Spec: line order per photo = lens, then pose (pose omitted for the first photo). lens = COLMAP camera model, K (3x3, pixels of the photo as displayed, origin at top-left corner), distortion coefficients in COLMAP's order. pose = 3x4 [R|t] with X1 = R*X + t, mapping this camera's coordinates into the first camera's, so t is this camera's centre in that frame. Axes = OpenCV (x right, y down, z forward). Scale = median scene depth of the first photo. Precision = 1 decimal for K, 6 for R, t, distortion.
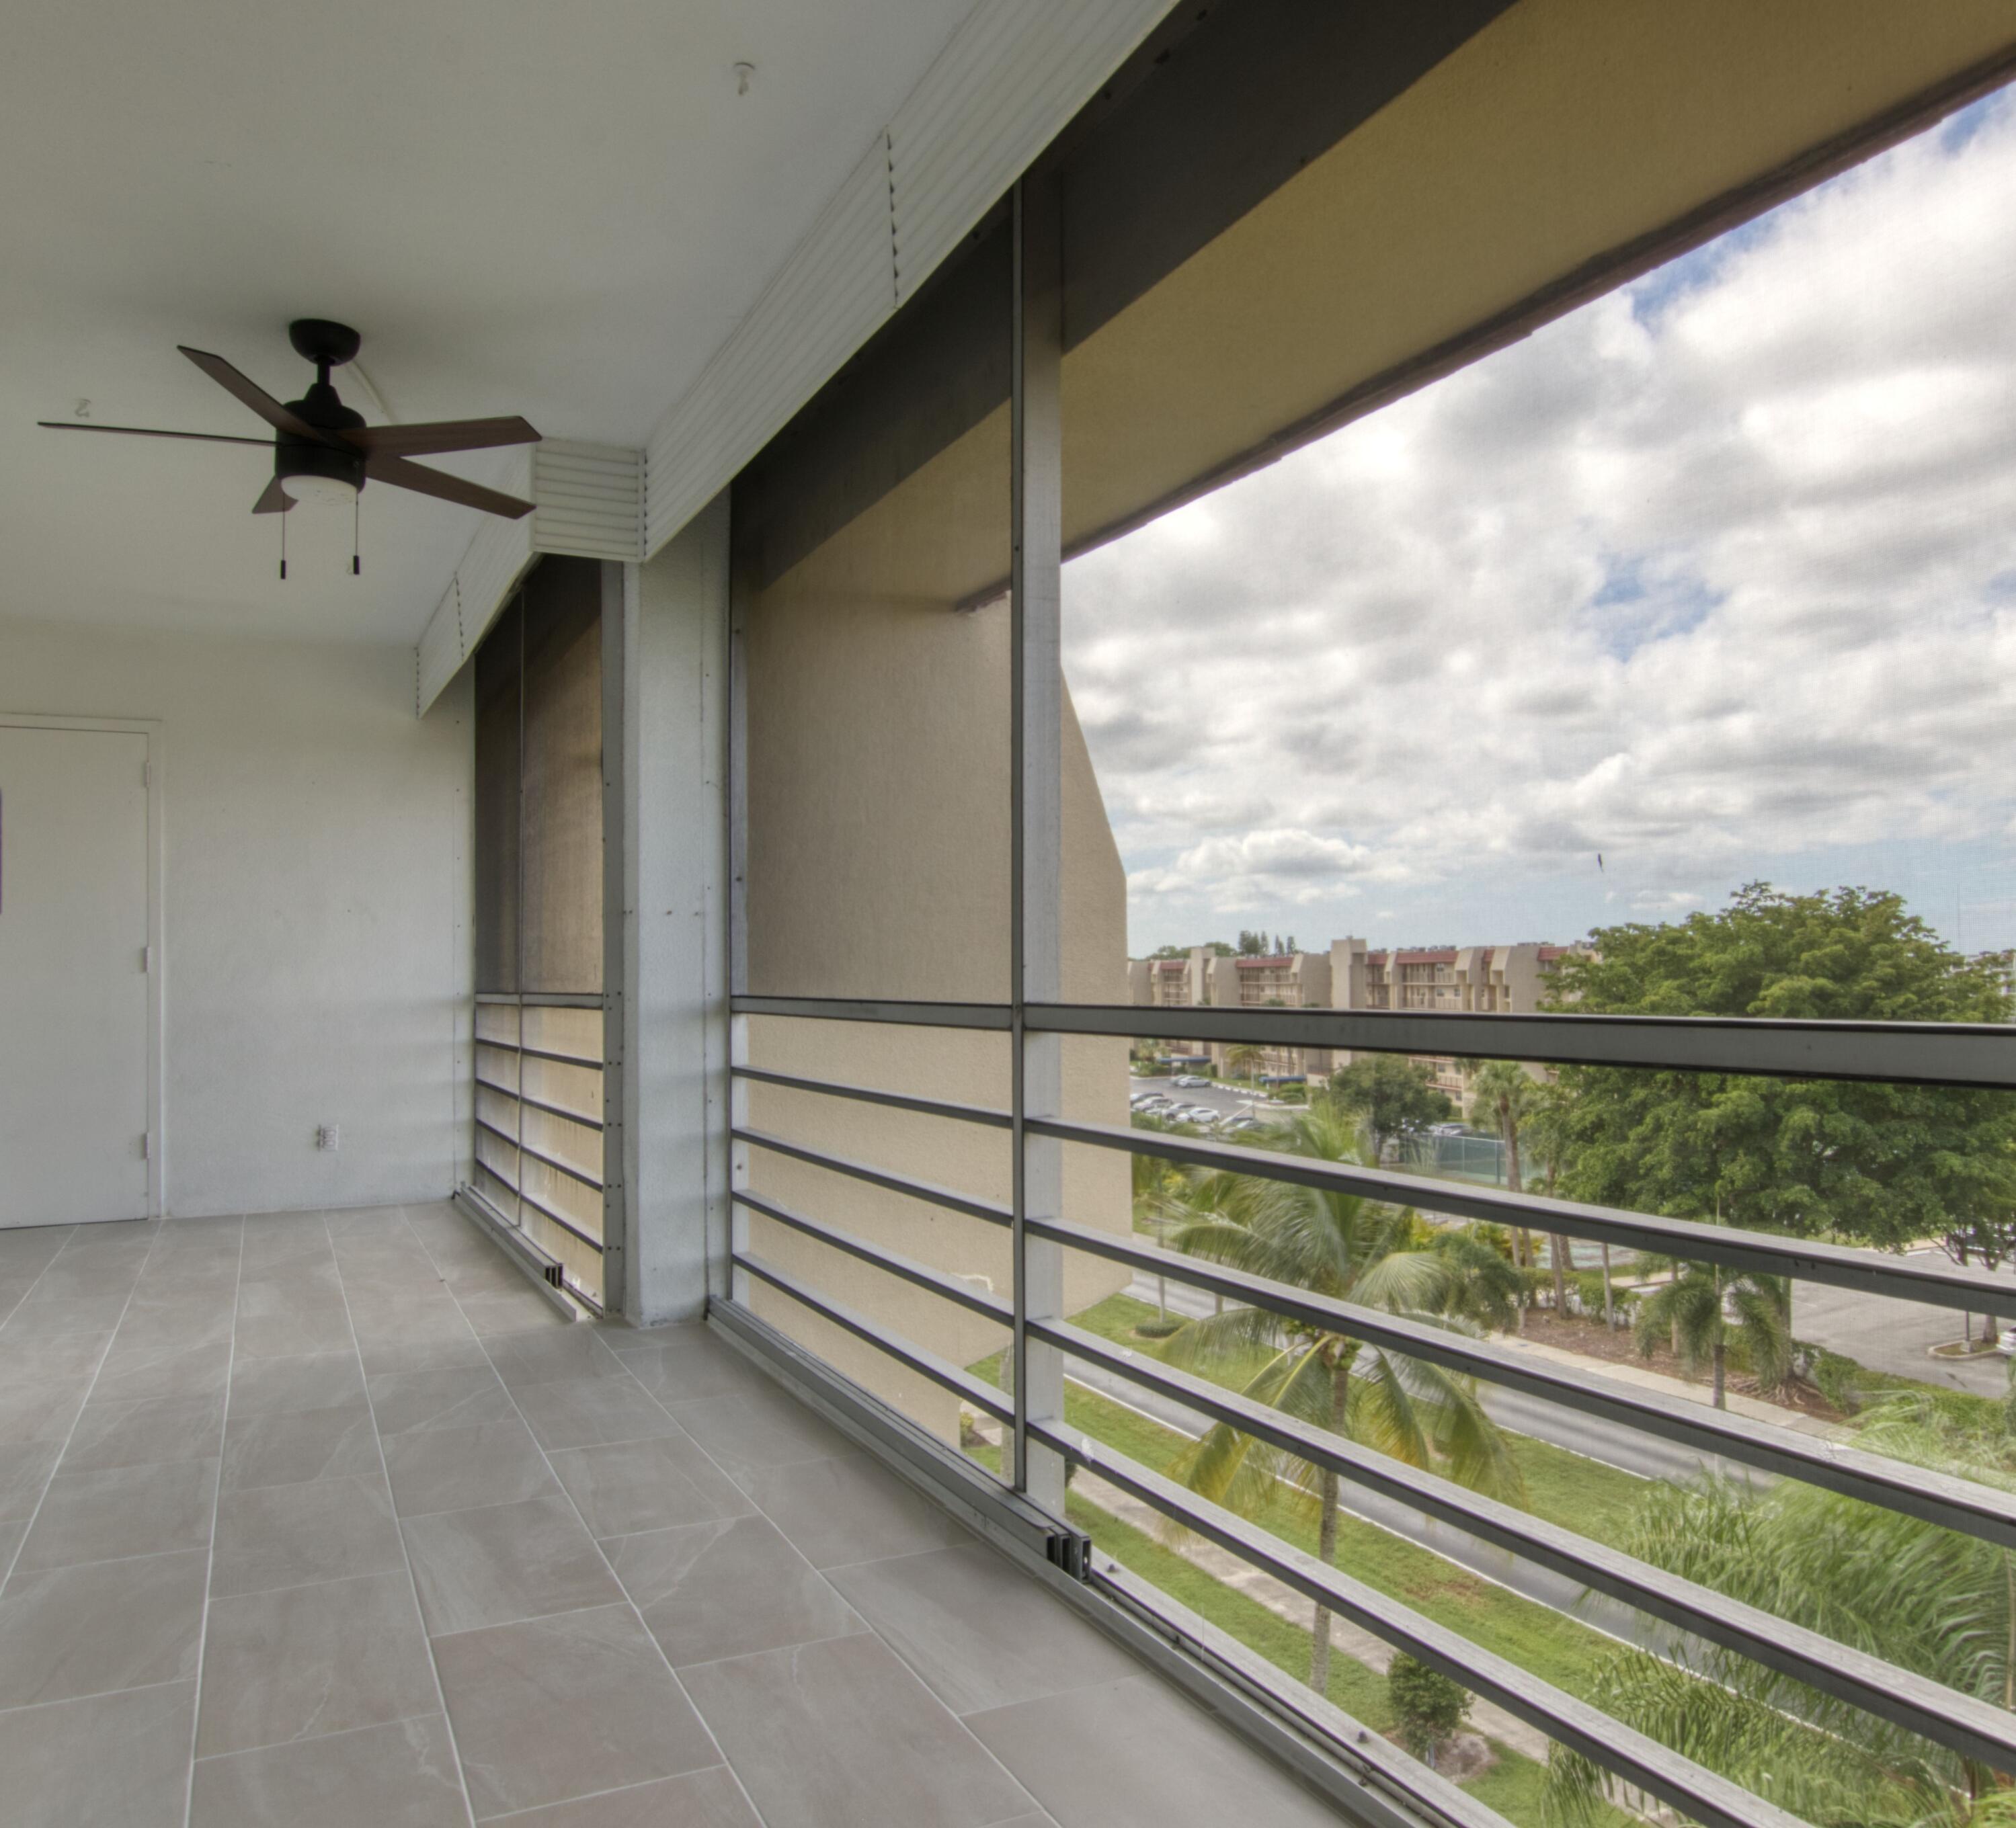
lens RADIAL K [[1564.8, 0, 1007.8], [0, 1564.8, 912.7], [0, 0, 1]] dist [-0.002103, -0.001525]
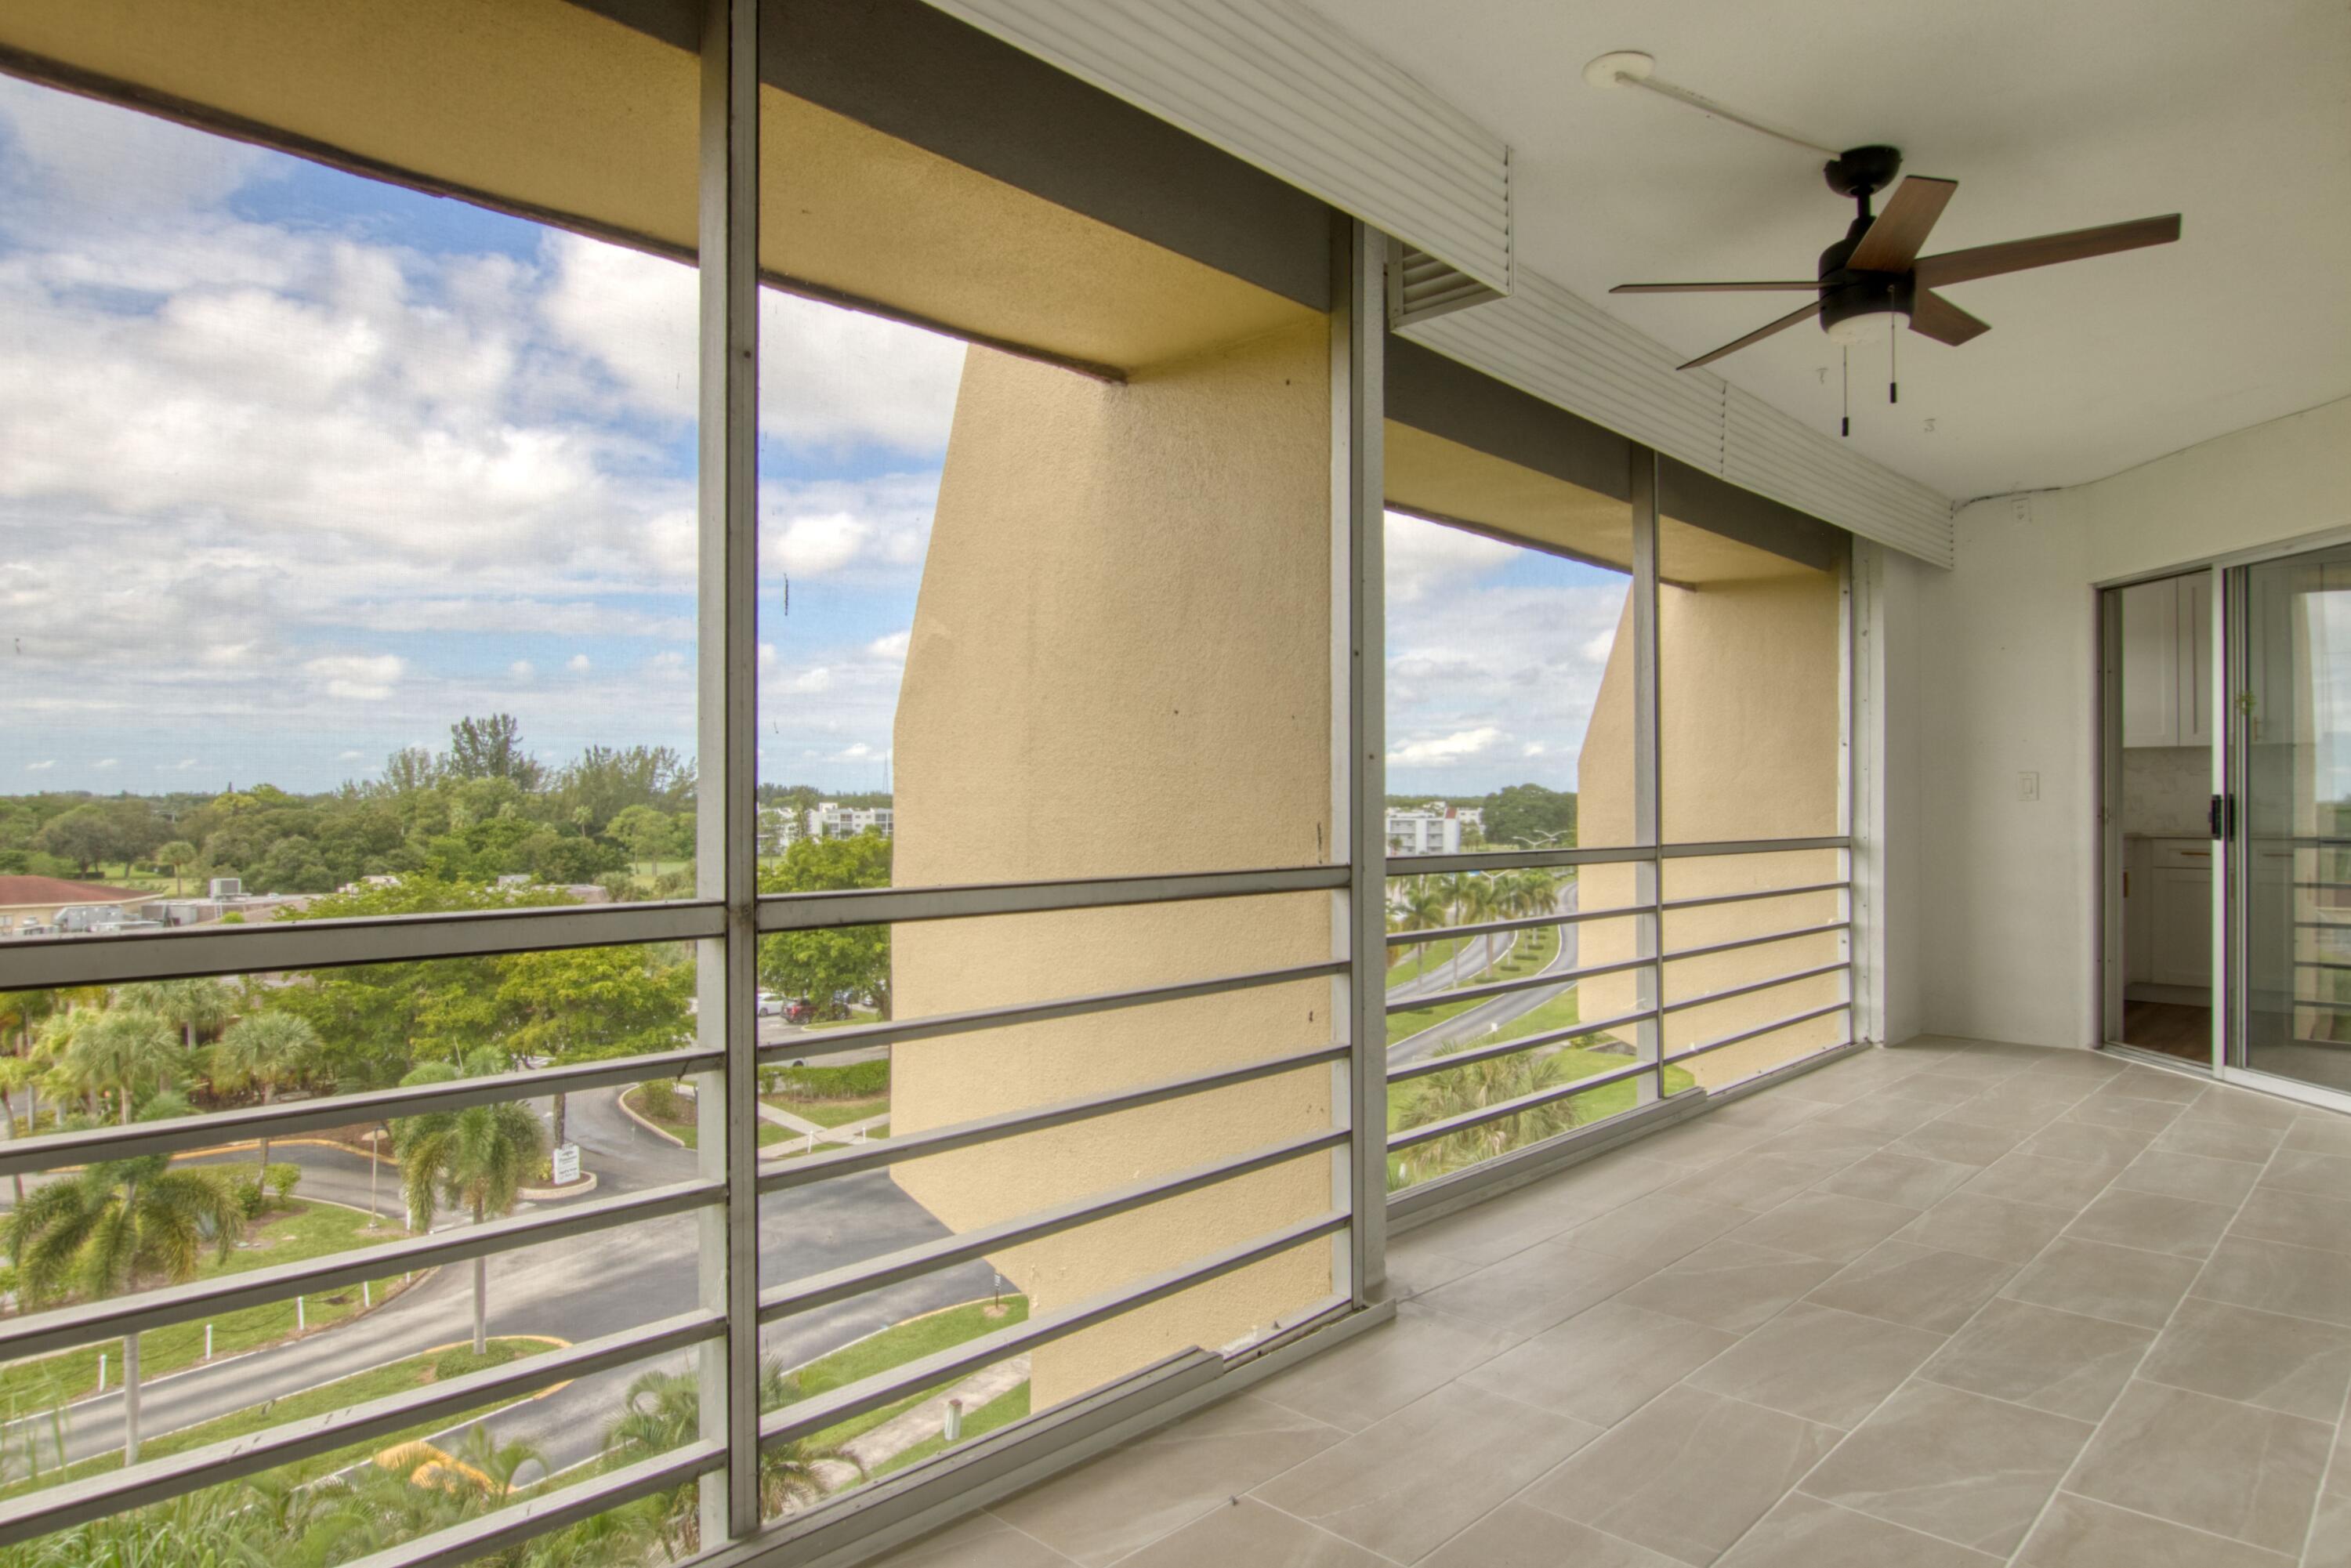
lens RADIAL K [[1408.8, 0, 1176.8], [0, 1408.8, 794.8], [0, 0, 1]] dist [-0.021730, 0.006900]
pose [[-0.359976, 0.012696, 0.932875, -1.274814], [-0.049397, 0.998245, -0.032647, 0.077057], [-0.931653, -0.057834, -0.358717, 2.012496]]
